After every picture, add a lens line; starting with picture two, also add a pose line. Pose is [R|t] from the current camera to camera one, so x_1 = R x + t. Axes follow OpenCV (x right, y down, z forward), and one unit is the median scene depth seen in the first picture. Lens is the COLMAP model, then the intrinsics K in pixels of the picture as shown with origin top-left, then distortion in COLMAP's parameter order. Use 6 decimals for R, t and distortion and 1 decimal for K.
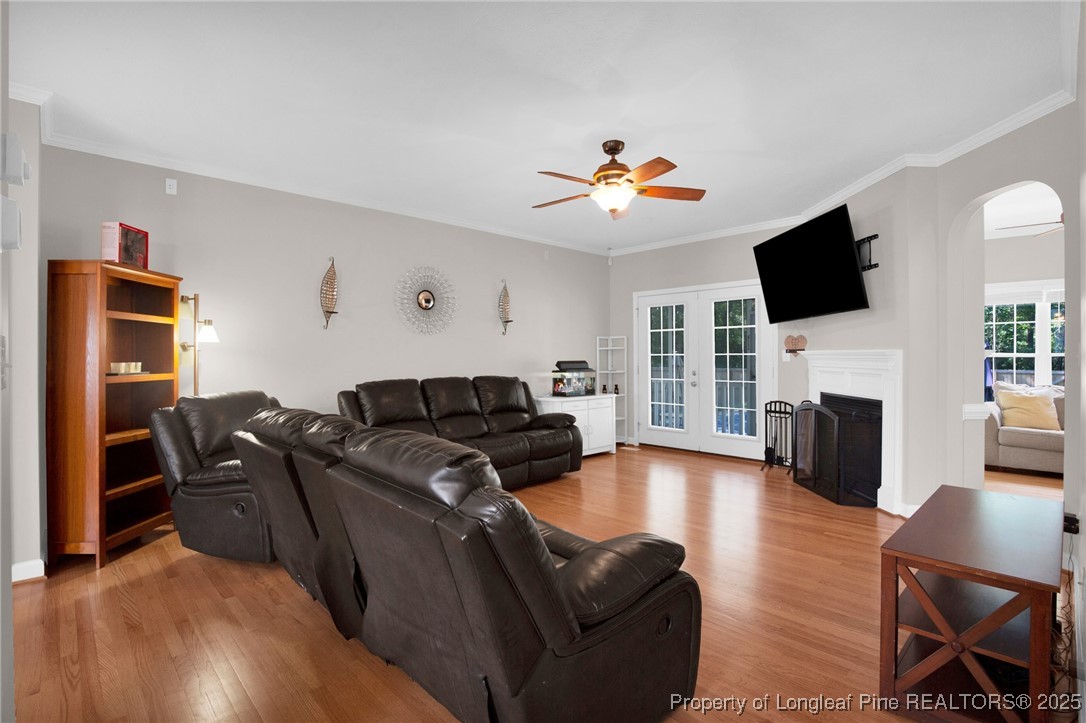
lens RADIAL K [[517.0, 0, 549.4], [0, 517.0, 360.2], [0, 0, 1]] dist [-0.030277, -0.000241]
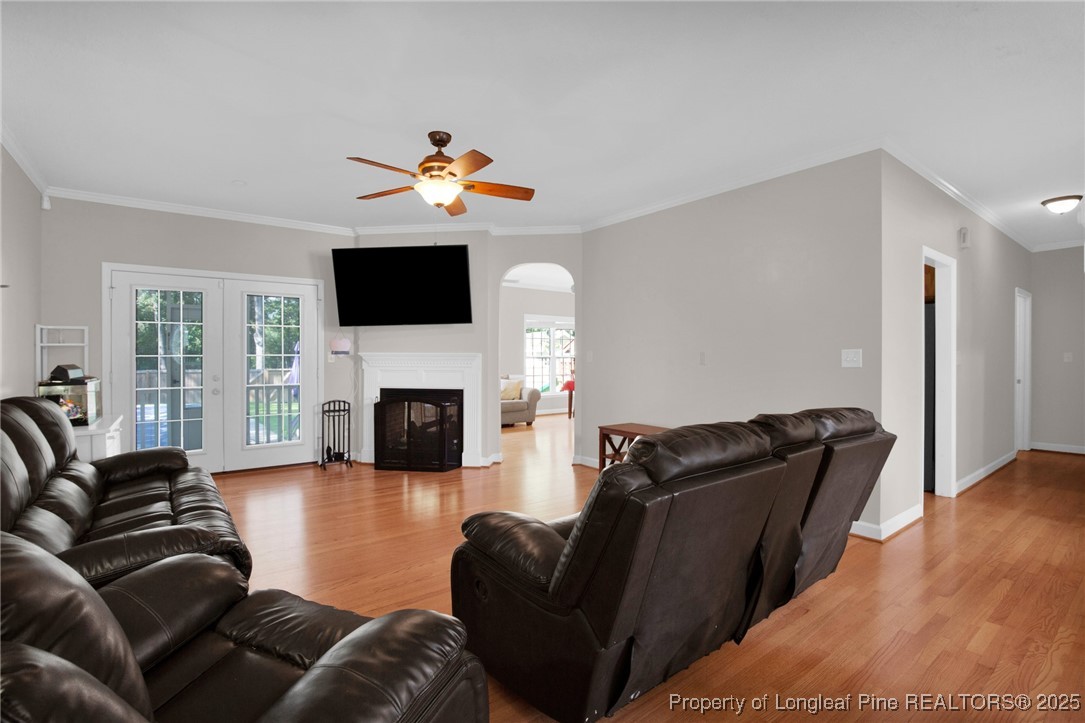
lens RADIAL K [[516.5, 0, 548.9], [0, 516.5, 360.2], [0, 0, 1]] dist [-0.030277, -0.000241]
pose [[0.109476, -0.003689, 0.993983, -0.723109], [0.007725, 0.999966, 0.002861, -0.002120], [-0.993959, 0.007365, 0.109501, 0.604546]]
